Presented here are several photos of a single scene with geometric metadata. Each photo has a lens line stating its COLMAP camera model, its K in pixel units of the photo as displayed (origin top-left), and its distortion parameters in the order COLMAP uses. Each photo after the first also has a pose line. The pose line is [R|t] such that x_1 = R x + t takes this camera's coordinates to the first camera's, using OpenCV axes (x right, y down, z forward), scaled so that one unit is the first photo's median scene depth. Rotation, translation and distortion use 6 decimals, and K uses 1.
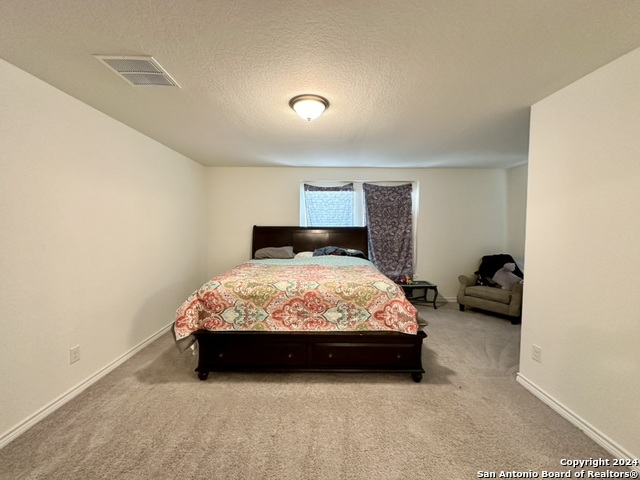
lens RADIAL K [[256.1, 0, 321.3], [0, 256.1, 242.2], [0, 0, 1]] dist [-0.003549, 0.000926]
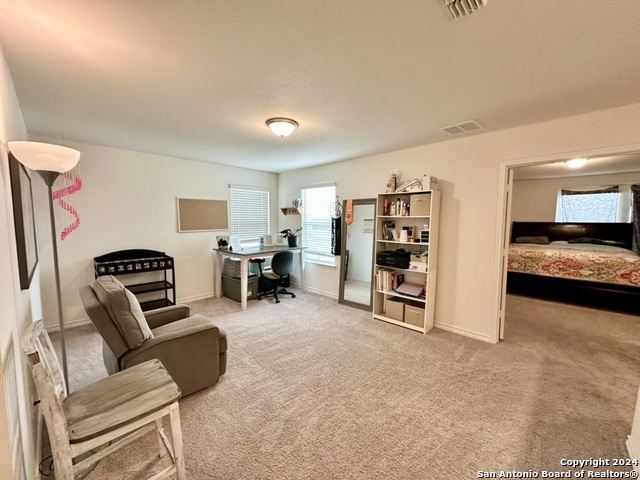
lens RADIAL K [[256.1, 0, 316.3], [0, 256.1, 240.0], [0, 0, 1]] dist [-0.003549, 0.000926]
pose [[0.709474, 0.054034, -0.702657, -0.048193], [-0.041880, 0.998527, 0.034499, 0.072798], [0.703486, 0.004951, 0.710692, -1.582500]]
